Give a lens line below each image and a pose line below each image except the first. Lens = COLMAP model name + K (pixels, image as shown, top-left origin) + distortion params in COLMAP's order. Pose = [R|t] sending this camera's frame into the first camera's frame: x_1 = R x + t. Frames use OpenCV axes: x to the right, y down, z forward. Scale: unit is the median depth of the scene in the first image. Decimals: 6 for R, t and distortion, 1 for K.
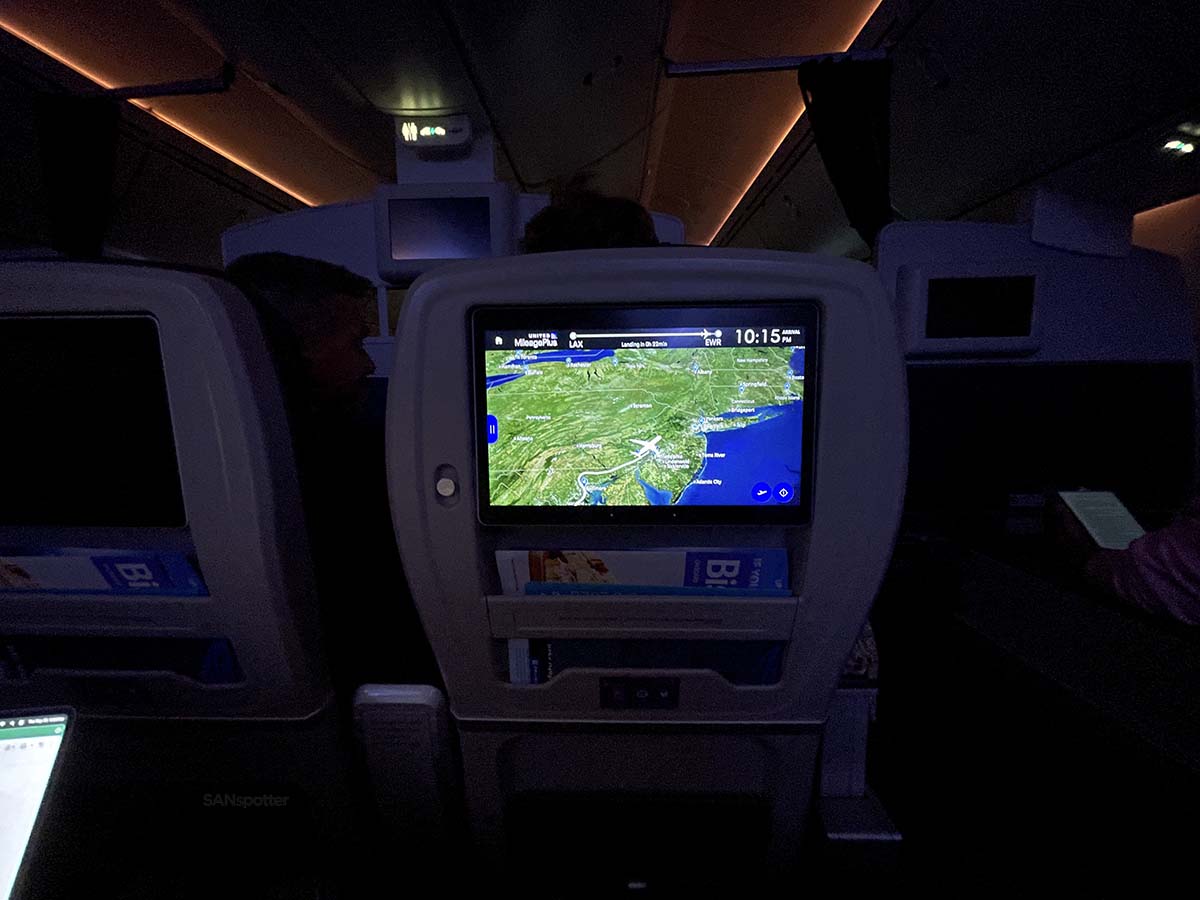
lens RADIAL K [[506.0, 0, 588.3], [0, 506.0, 442.7], [0, 0, 1]] dist [0.010791, -0.000009]
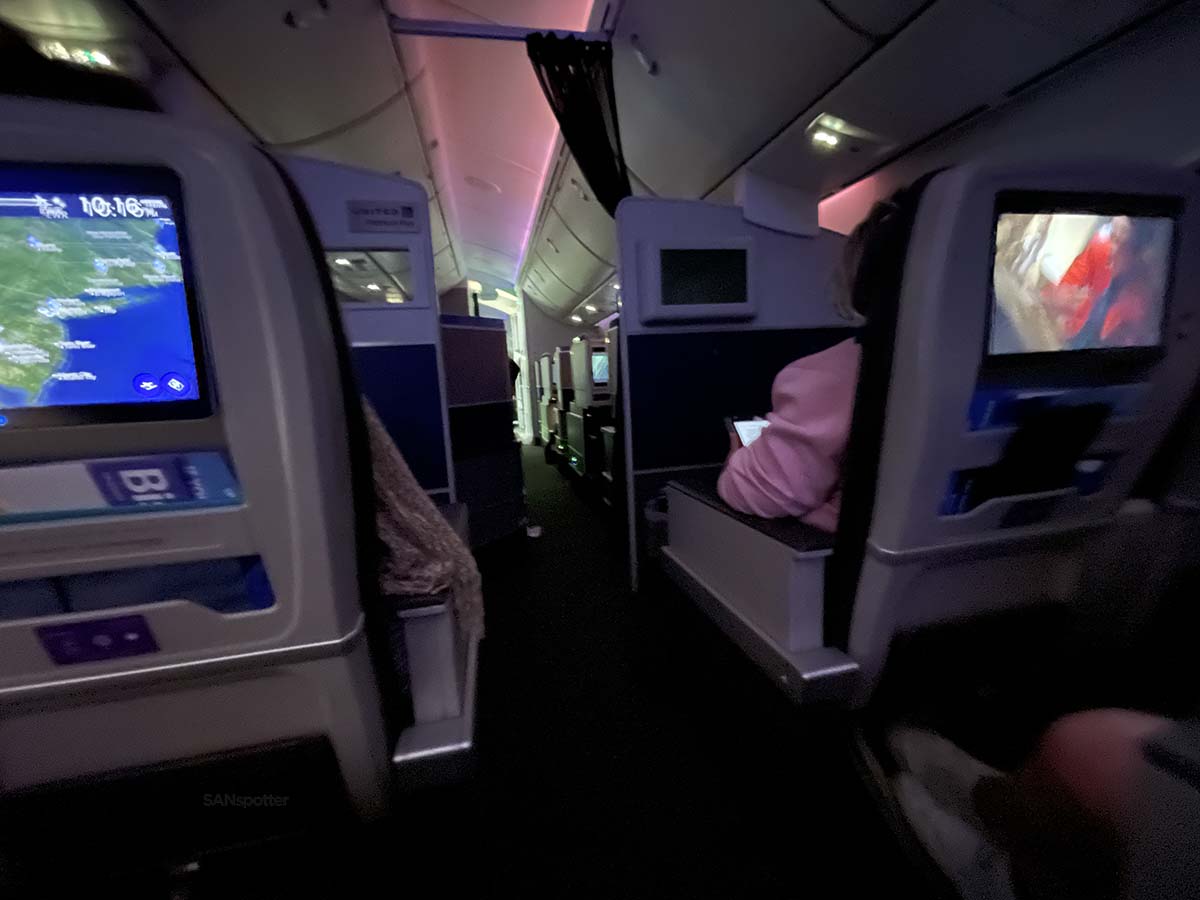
lens RADIAL K [[506.0, 0, 598.1], [0, 506.0, 443.8], [0, 0, 1]] dist [0.010791, -0.000009]
pose [[0.971796, -0.063169, 0.227206, 0.814747], [0.062944, 0.997983, 0.008242, 0.219458], [-0.227268, 0.006291, 0.973812, -0.057477]]
